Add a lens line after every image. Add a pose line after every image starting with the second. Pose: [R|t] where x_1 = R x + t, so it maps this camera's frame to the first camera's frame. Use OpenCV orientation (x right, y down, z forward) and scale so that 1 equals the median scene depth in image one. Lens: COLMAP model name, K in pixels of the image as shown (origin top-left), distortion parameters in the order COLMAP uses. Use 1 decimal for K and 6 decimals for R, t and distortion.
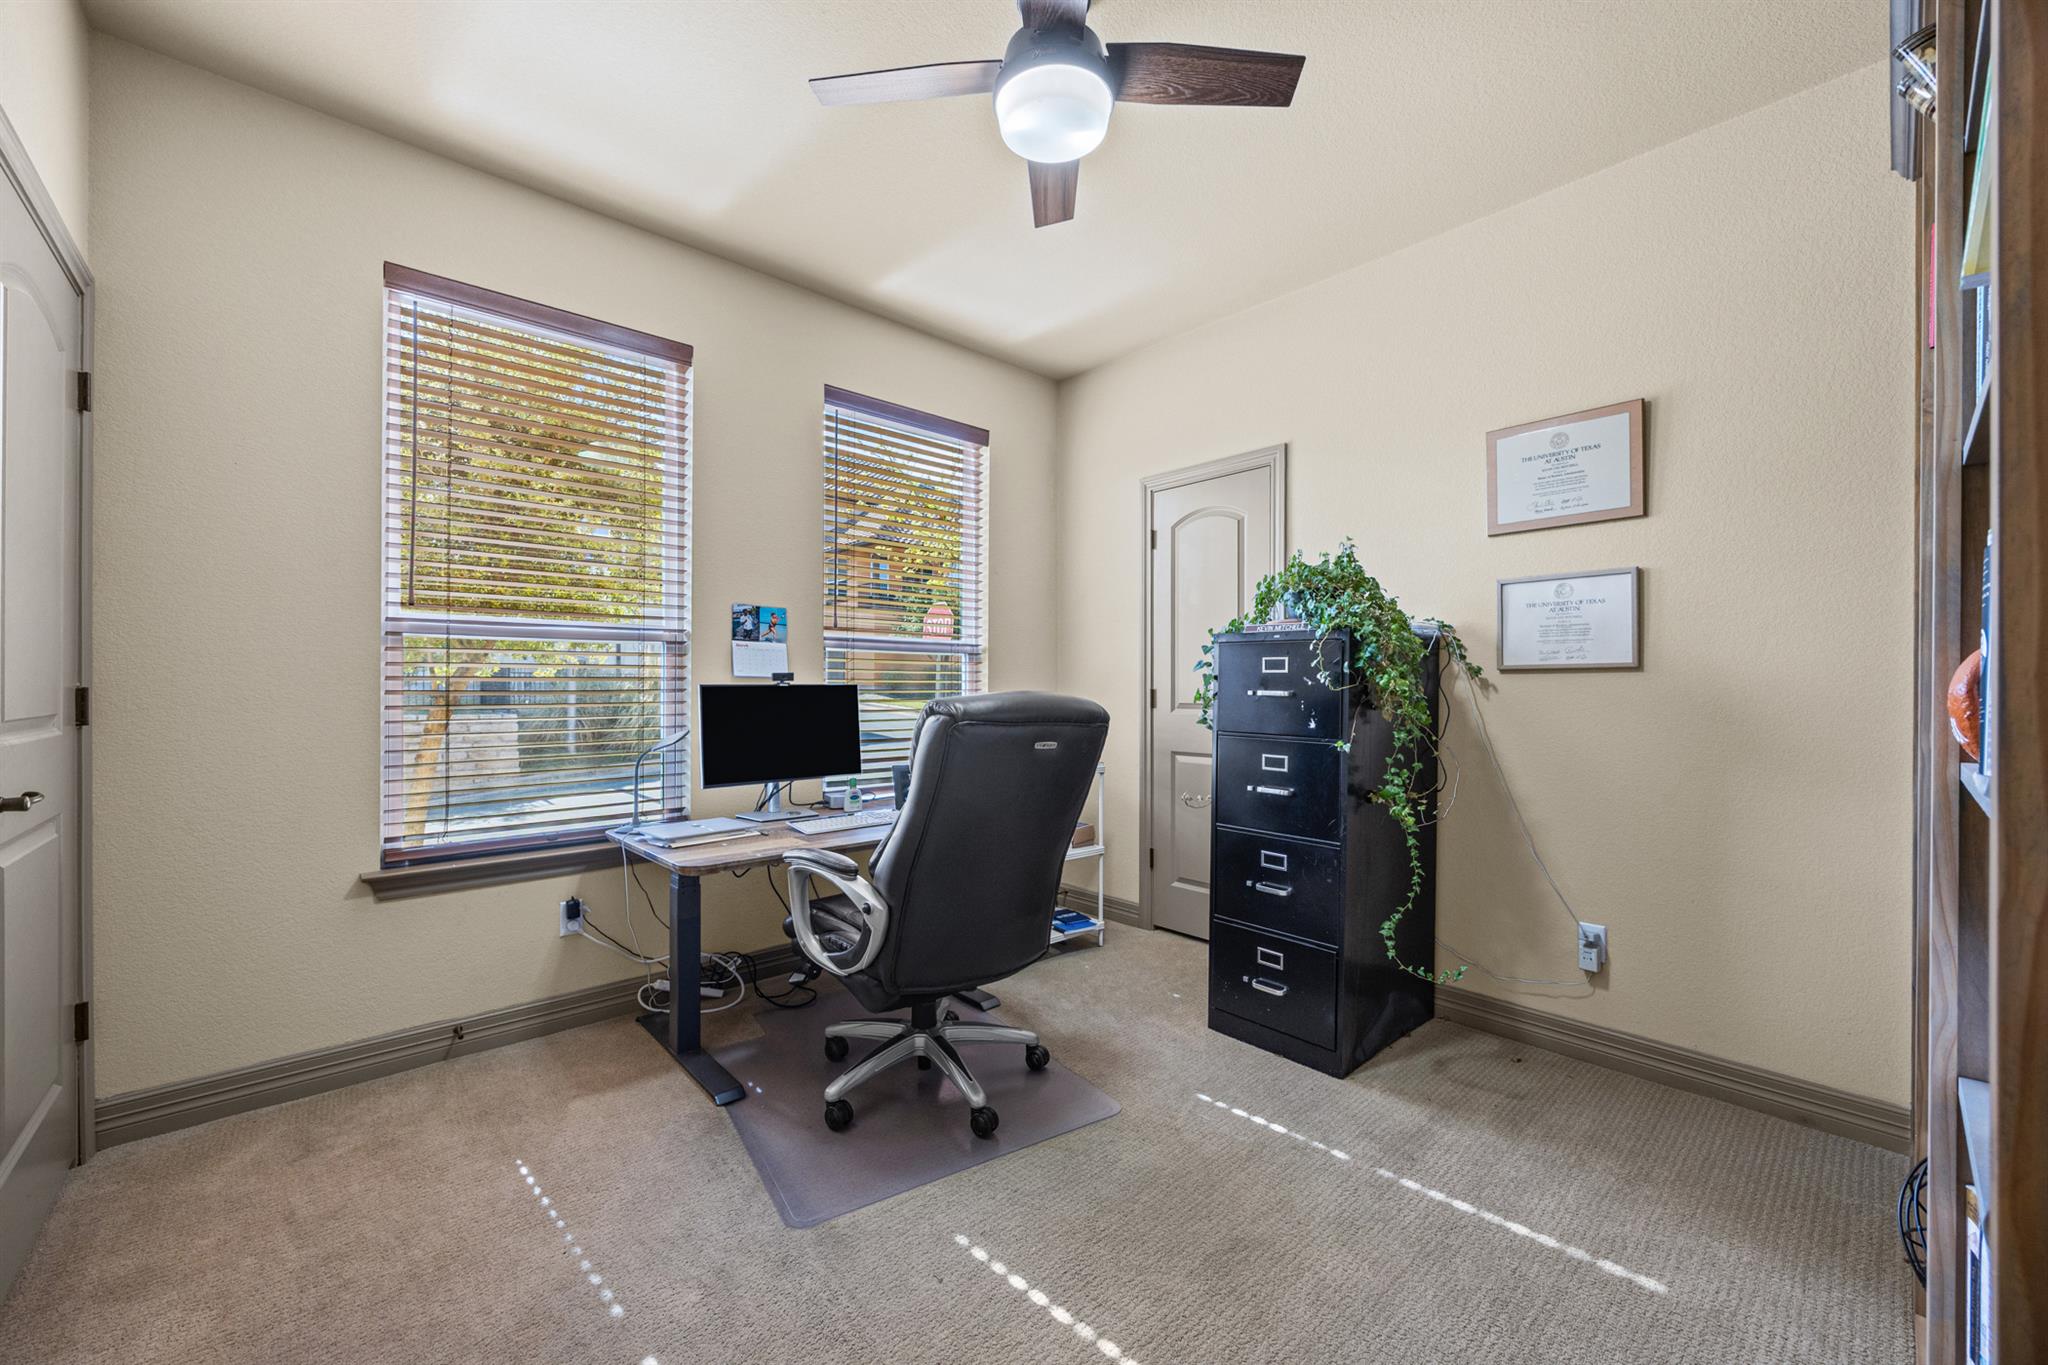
lens RADIAL K [[784.6, 0, 1012.8], [0, 784.6, 682.9], [0, 0, 1]] dist [-0.003231, 0.000112]
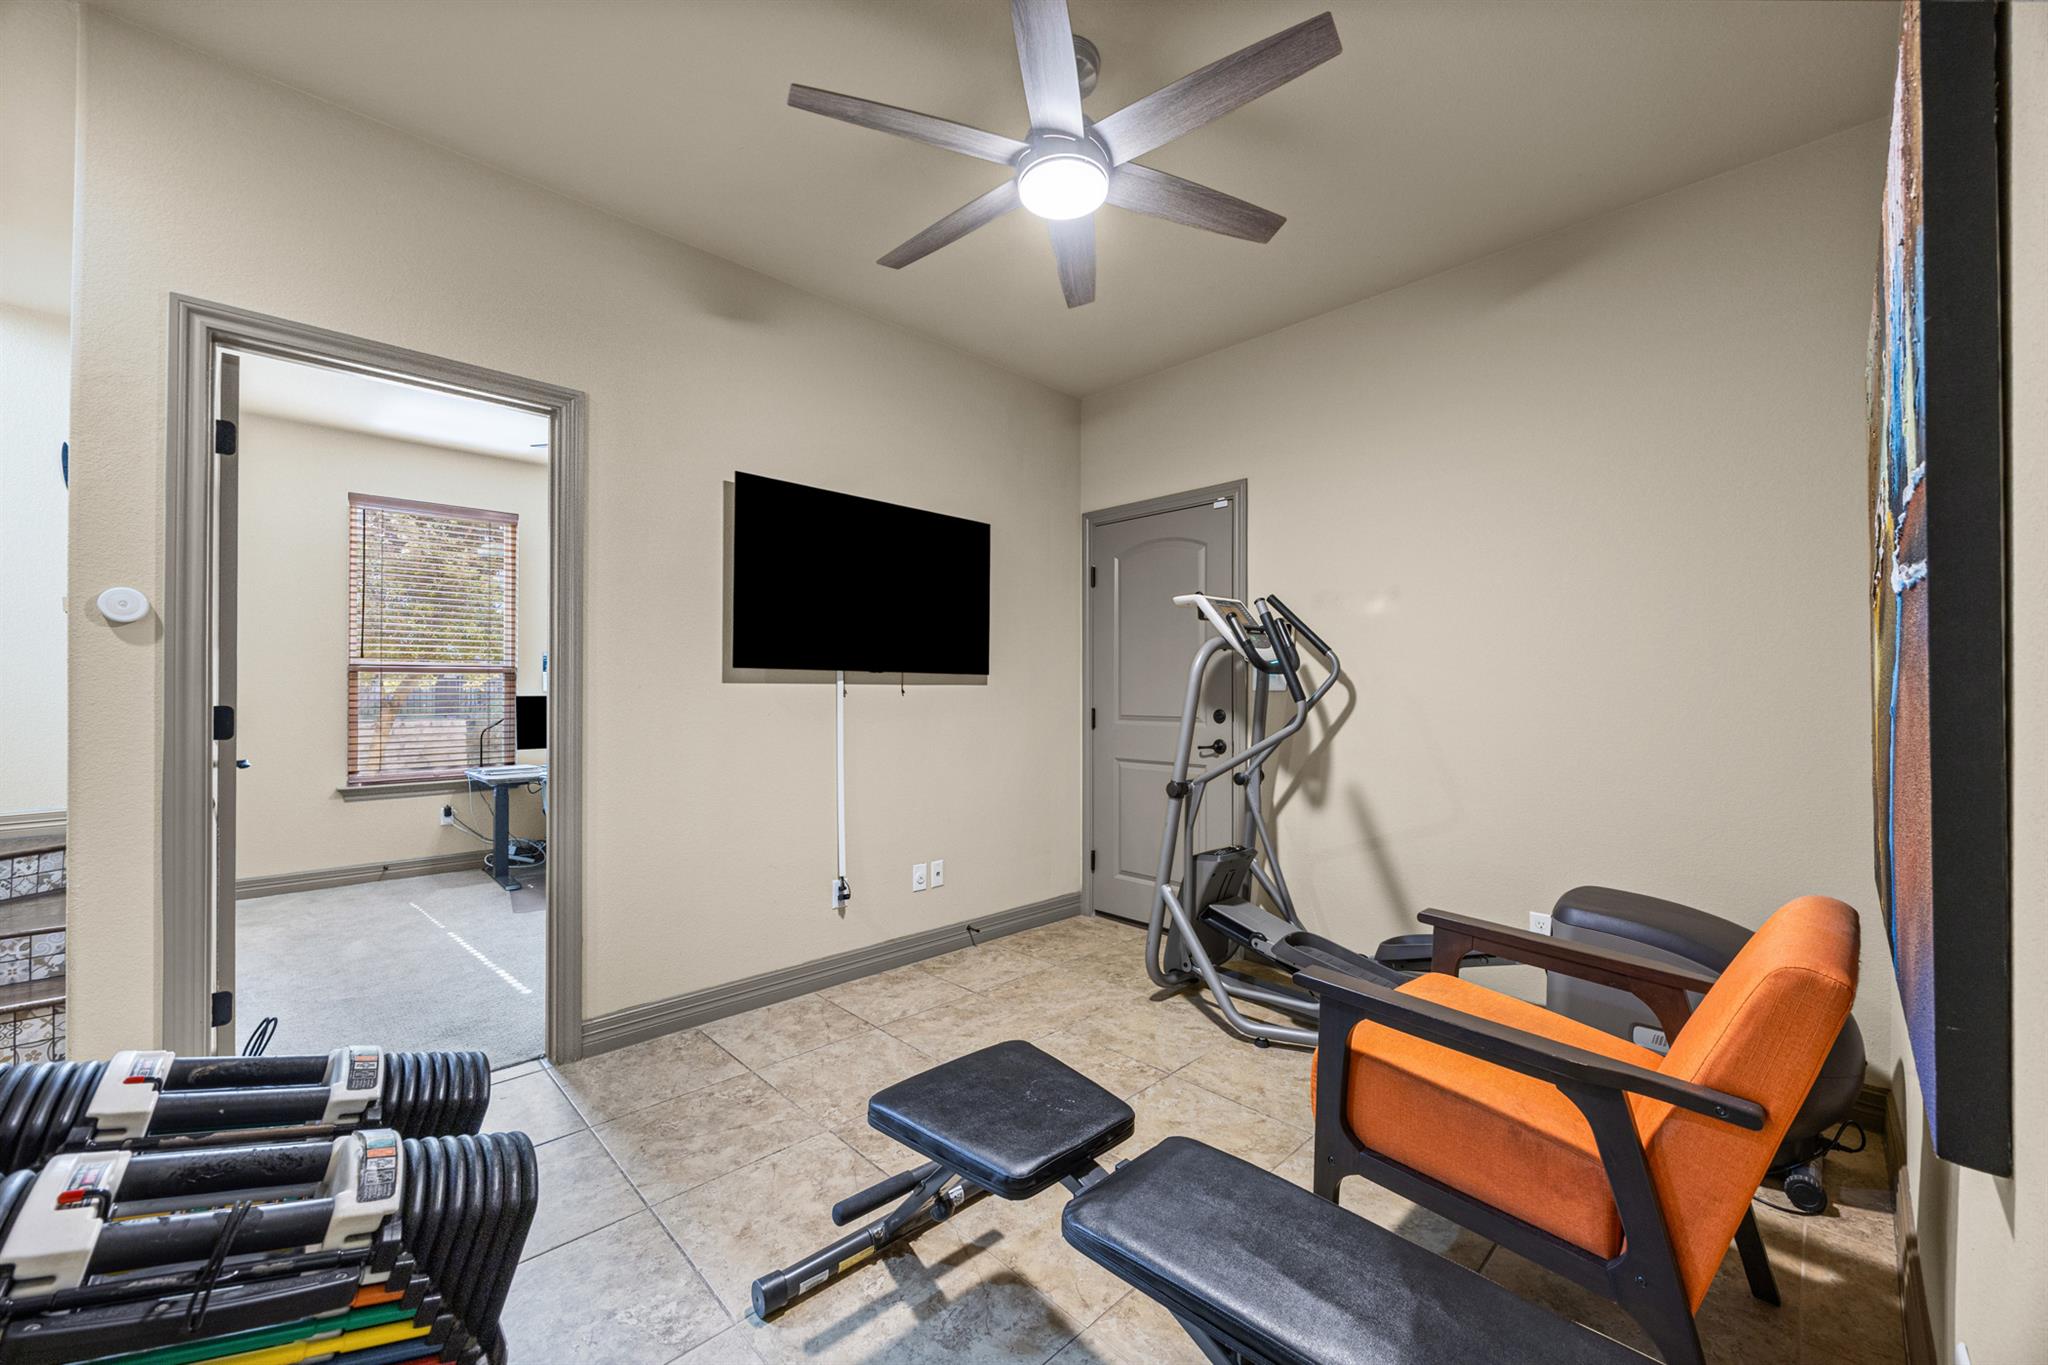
lens RADIAL K [[784.6, 0, 1026.5], [0, 784.6, 683.8], [0, 0, 1]] dist [-0.003231, 0.000112]
pose [[0.999514, -0.001615, 0.031141, 0.835498], [0.001606, 0.999999, 0.000337, -0.028903], [-0.031141, -0.000287, 0.999515, -1.016043]]
